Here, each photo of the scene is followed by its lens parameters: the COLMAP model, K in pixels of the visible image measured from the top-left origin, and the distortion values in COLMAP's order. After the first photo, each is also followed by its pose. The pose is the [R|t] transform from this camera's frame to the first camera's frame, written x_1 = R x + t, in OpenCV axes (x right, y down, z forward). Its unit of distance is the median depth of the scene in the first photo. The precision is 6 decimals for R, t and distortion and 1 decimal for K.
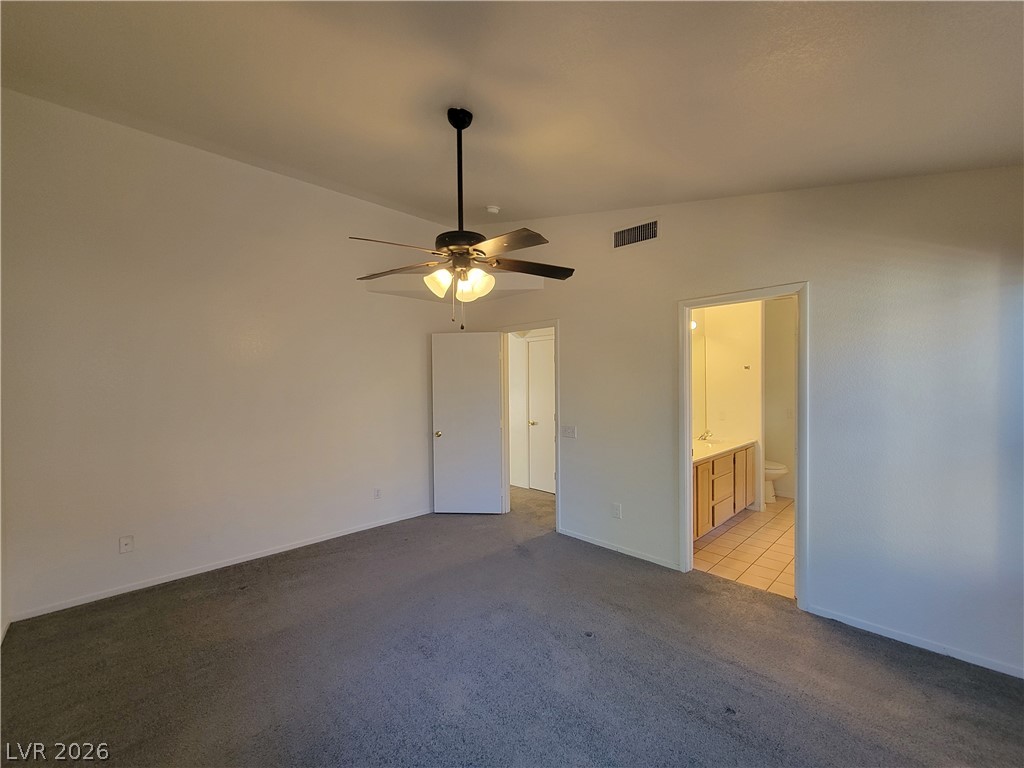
lens RADIAL K [[419.5, 0, 506.6], [0, 419.5, 389.8], [0, 0, 1]] dist [0.000694, -0.000450]
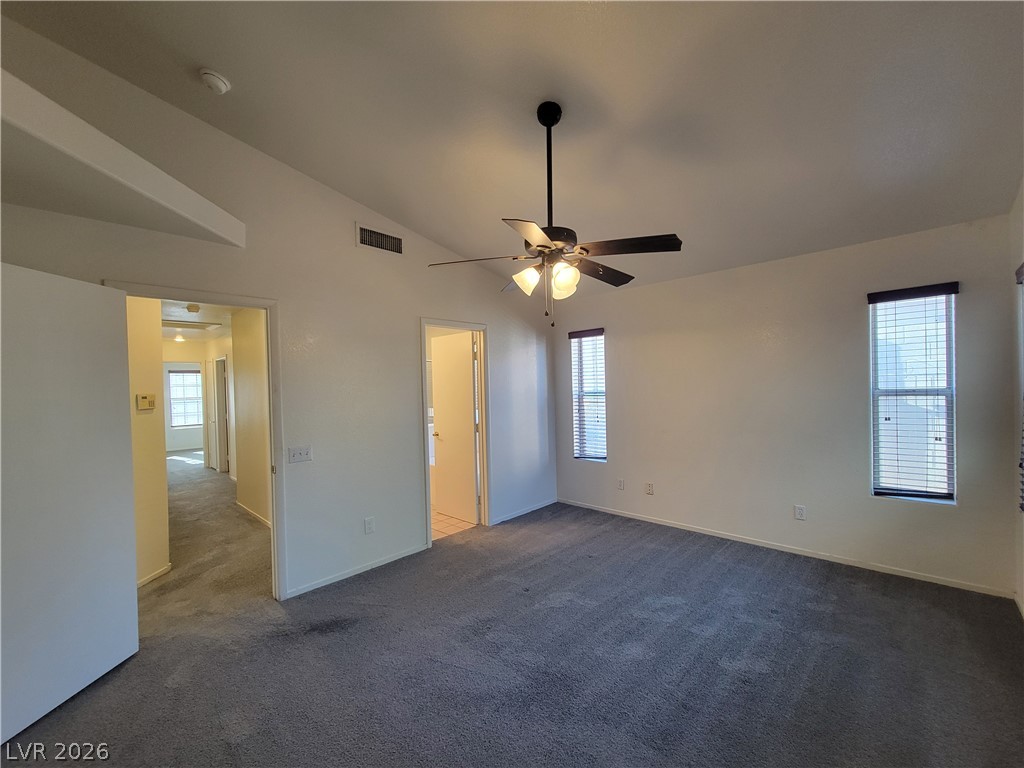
lens RADIAL K [[419.5, 0, 506.6], [0, 419.5, 389.8], [0, 0, 1]] dist [0.000694, -0.000450]
pose [[-0.031217, 0.000913, 0.999512, -0.925693], [0.042548, 0.999094, 0.000416, 0.000204], [-0.998607, 0.042540, -0.031227, 0.970787]]
